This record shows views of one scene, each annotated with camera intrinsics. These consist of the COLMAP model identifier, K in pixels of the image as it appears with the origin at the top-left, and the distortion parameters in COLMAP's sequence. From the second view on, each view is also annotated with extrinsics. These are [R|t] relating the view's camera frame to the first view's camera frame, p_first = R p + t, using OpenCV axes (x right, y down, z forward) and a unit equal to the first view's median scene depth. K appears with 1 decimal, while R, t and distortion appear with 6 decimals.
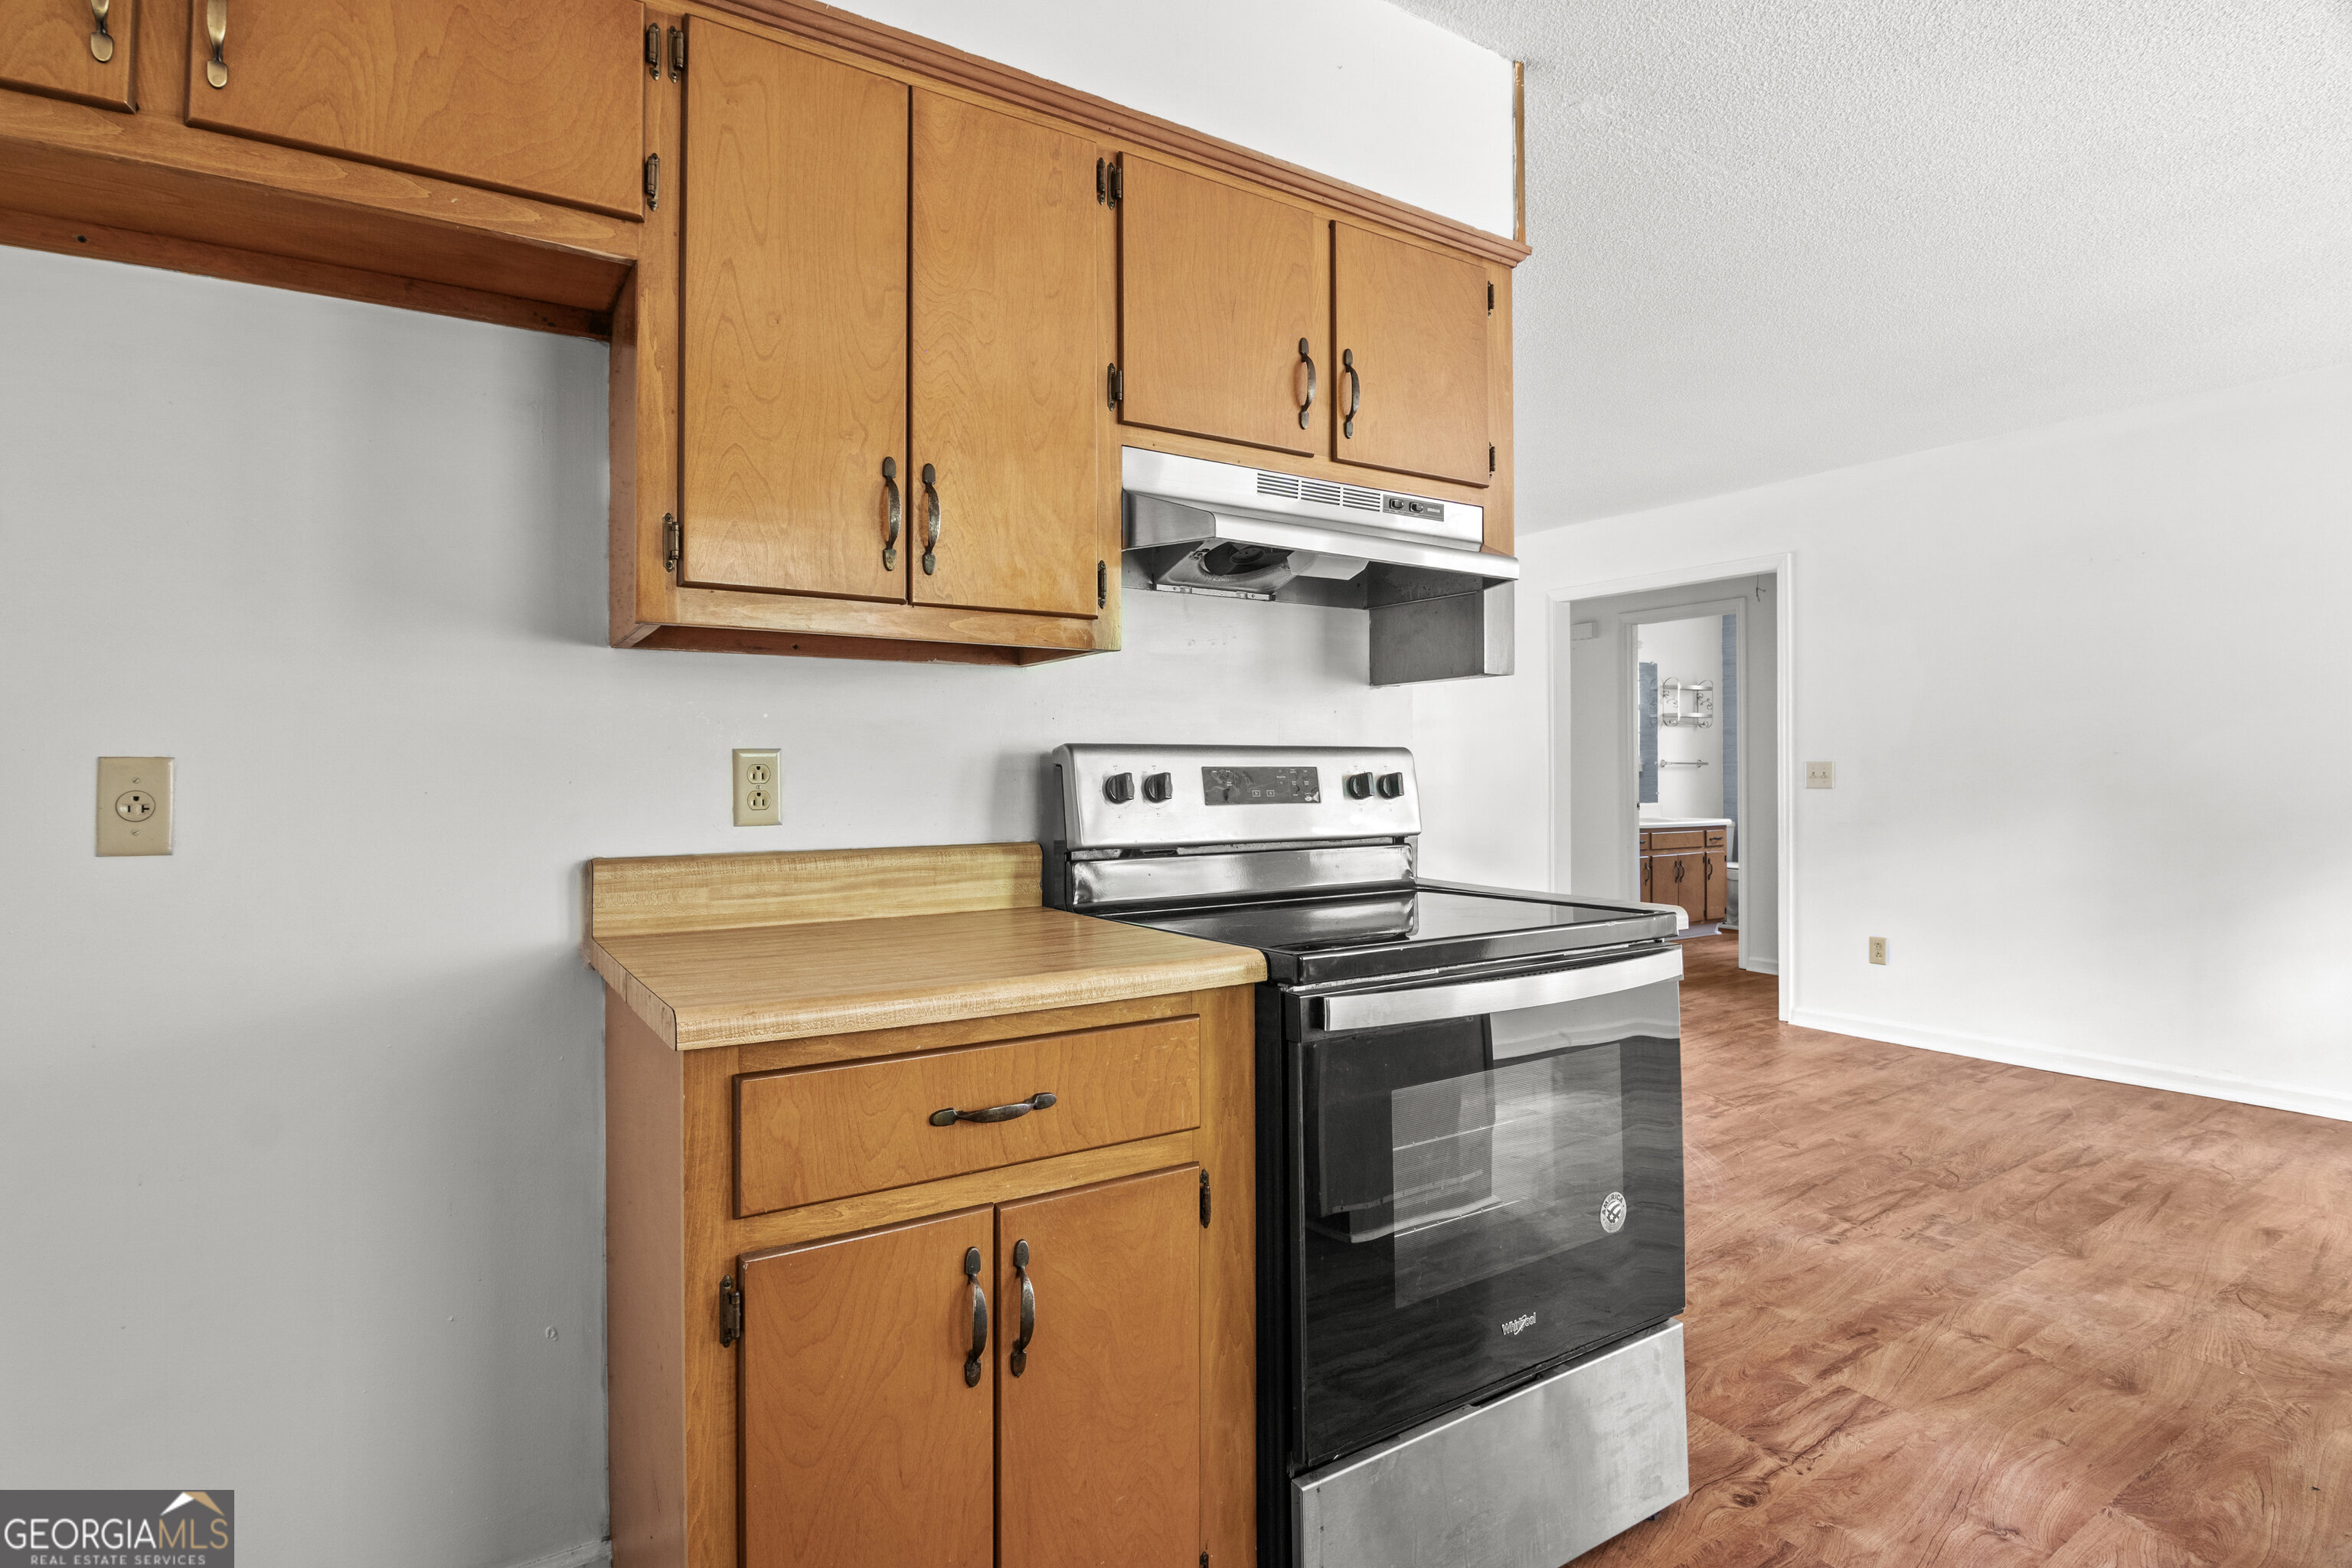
lens RADIAL K [[1162.2, 0, 1155.7], [0, 1162.2, 779.4], [0, 0, 1]] dist [-0.003340, -0.012007]
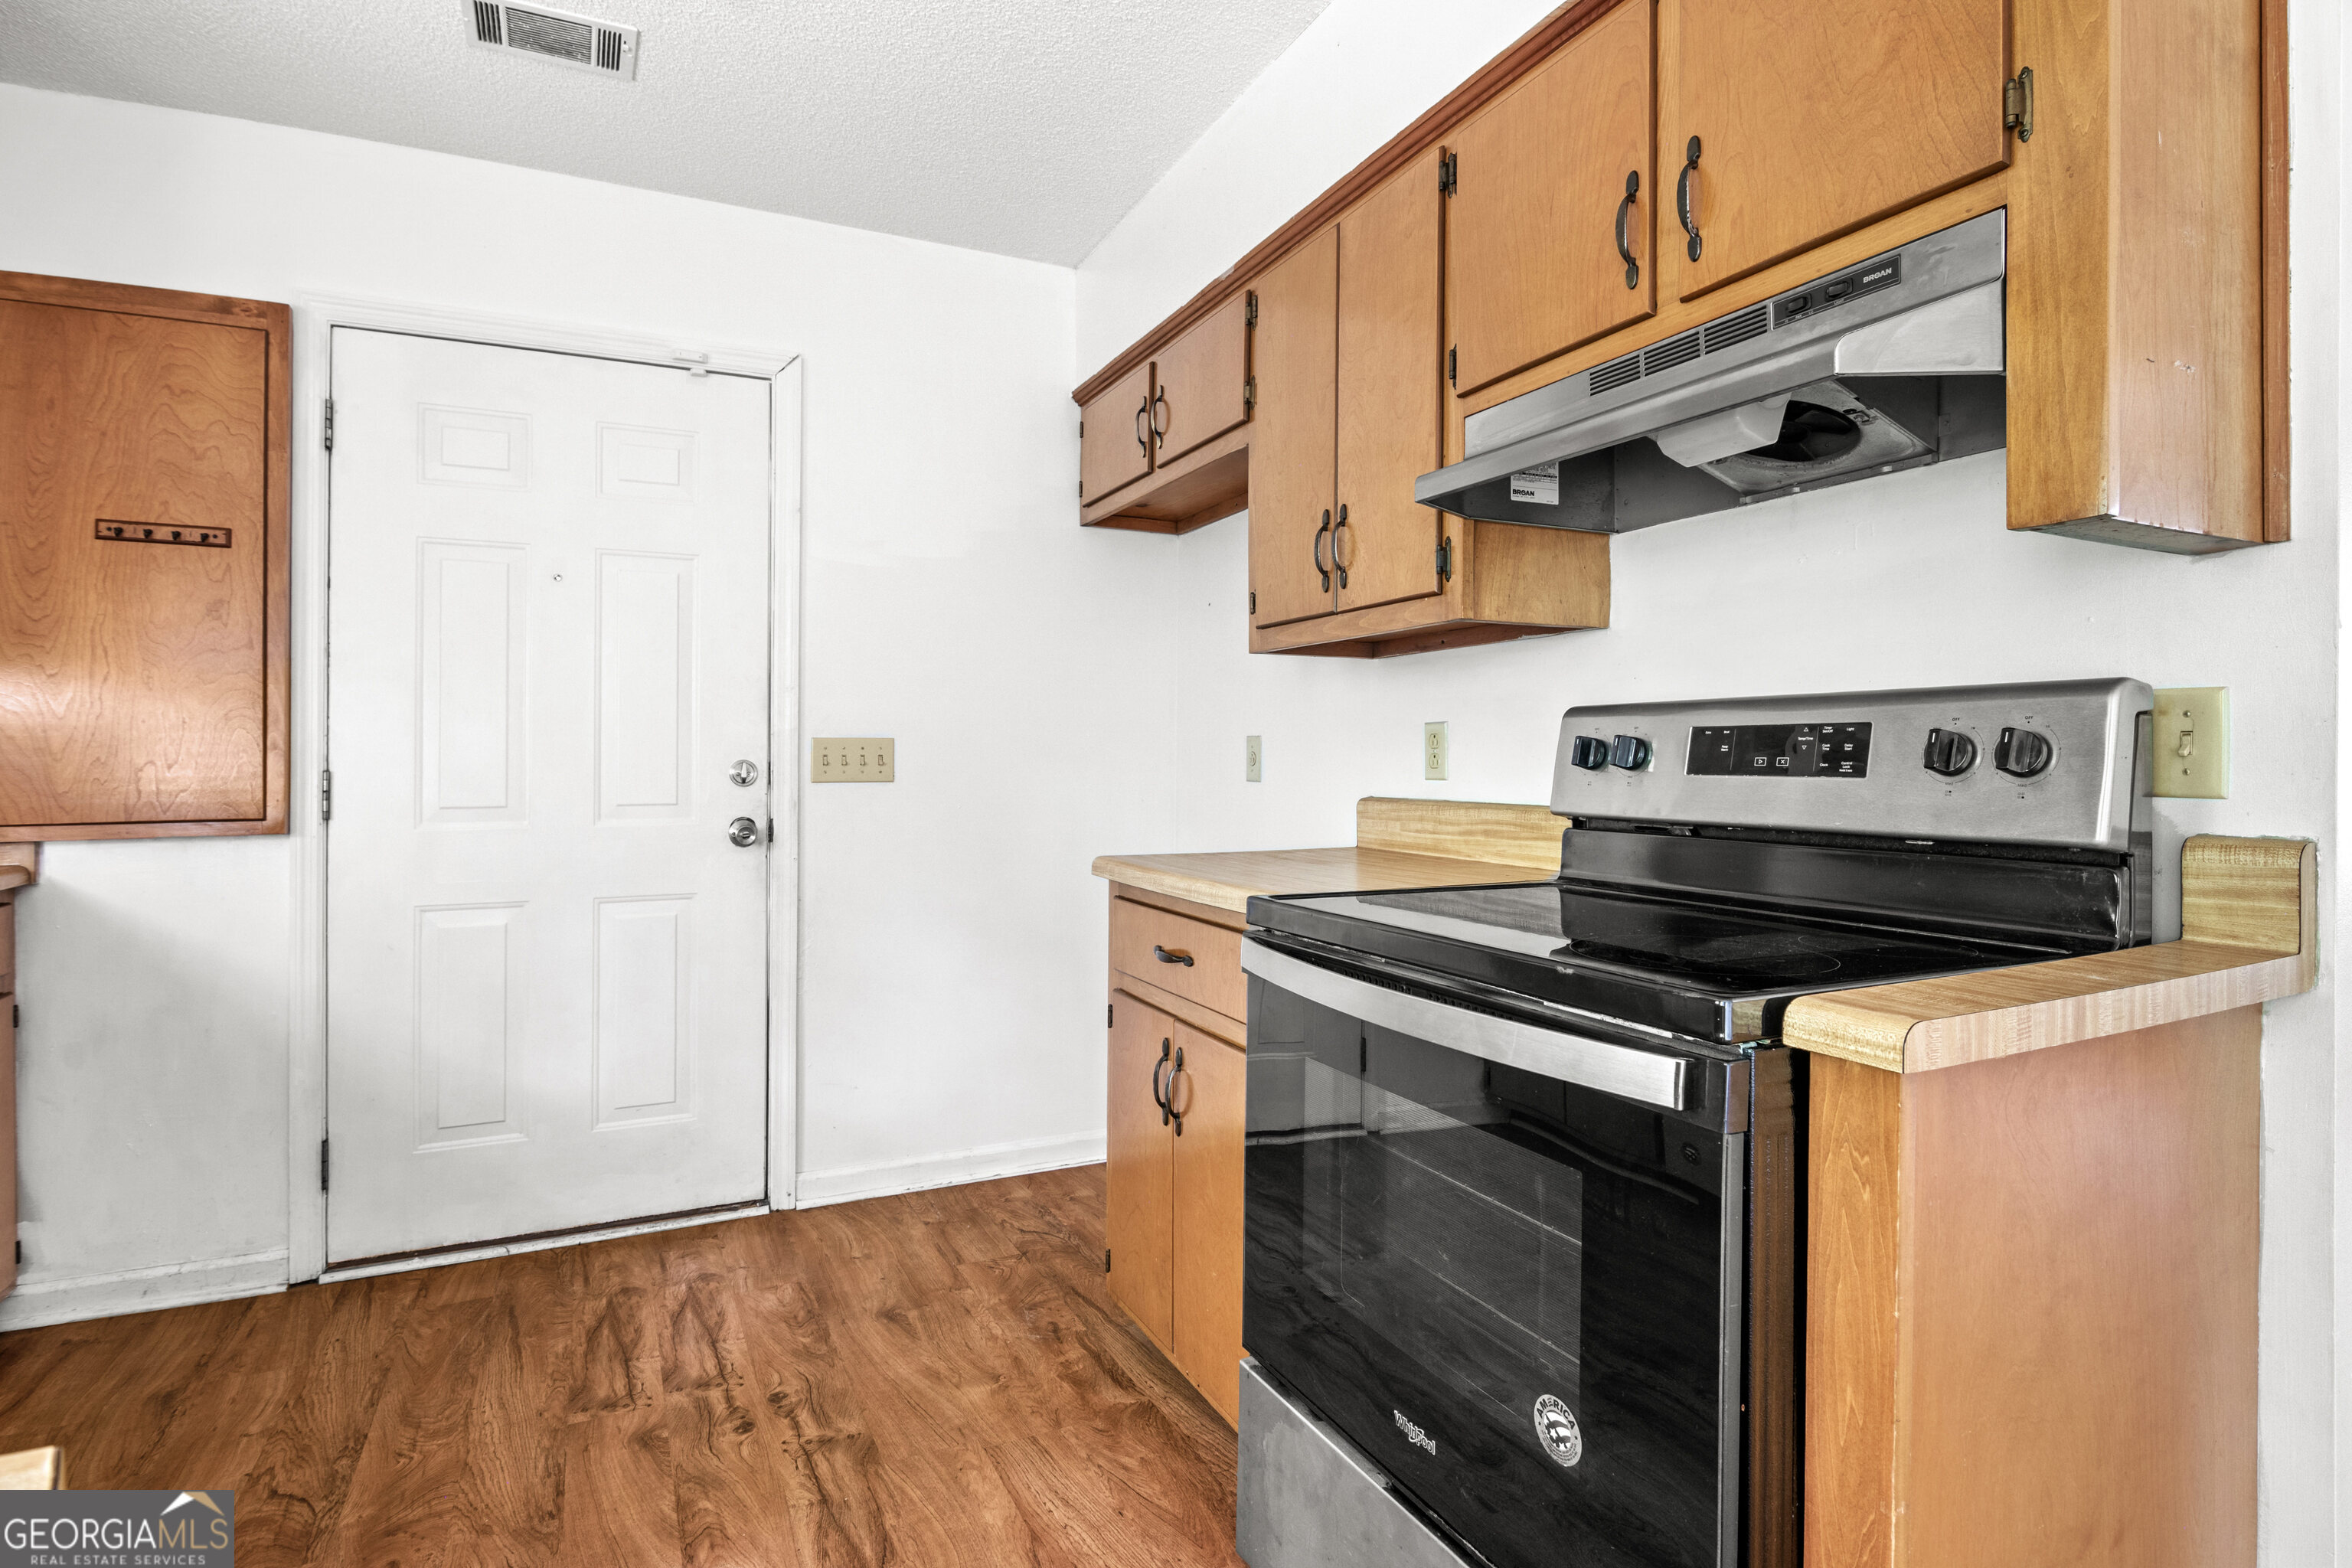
lens RADIAL K [[1194.3, 0, 1172.6], [0, 1194.3, 748.3], [0, 0, 1]] dist [-0.001035, -0.009152]
pose [[-0.120863, 0.001372, -0.992668, 0.893246], [0.005220, 0.999986, 0.000746, 0.001295], [0.992656, -0.005091, -0.120868, 0.742971]]
